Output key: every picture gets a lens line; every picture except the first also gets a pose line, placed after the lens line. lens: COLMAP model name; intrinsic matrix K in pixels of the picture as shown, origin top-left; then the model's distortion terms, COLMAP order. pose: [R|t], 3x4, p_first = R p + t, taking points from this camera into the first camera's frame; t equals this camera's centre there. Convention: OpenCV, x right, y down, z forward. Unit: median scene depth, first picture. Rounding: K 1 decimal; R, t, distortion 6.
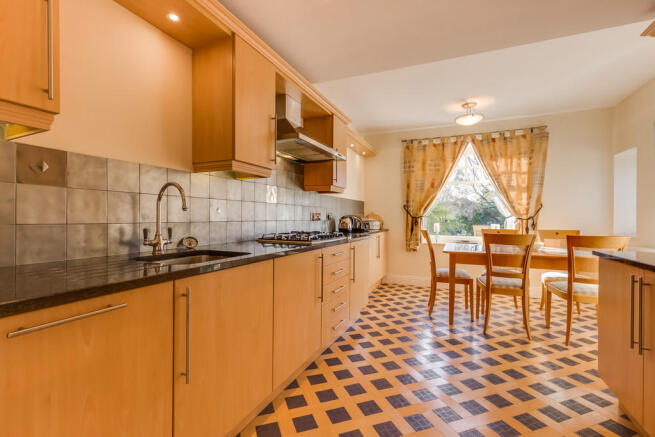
lens RADIAL K [[296.7, 0, 330.9], [0, 296.7, 219.5], [0, 0, 1]] dist [0.013091, -0.003900]
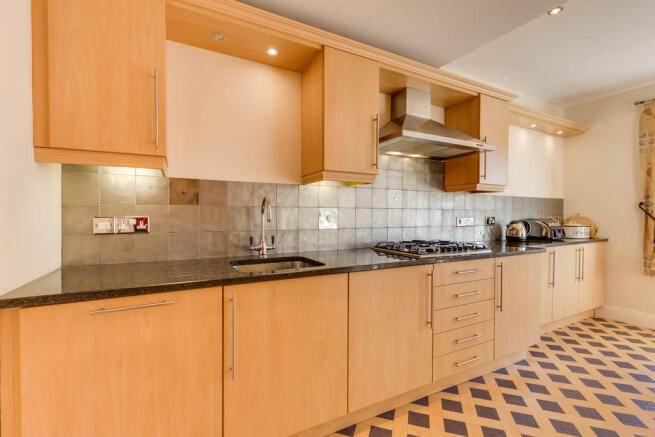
lens RADIAL K [[296.7, 0, 328.0], [0, 296.7, 219.2], [0, 0, 1]] dist [0.013091, -0.003900]
pose [[0.790030, 0.005778, -0.613041, 0.168315], [-0.003060, 0.999980, 0.005482, -0.021316], [0.613060, -0.002455, 0.790032, 0.111814]]
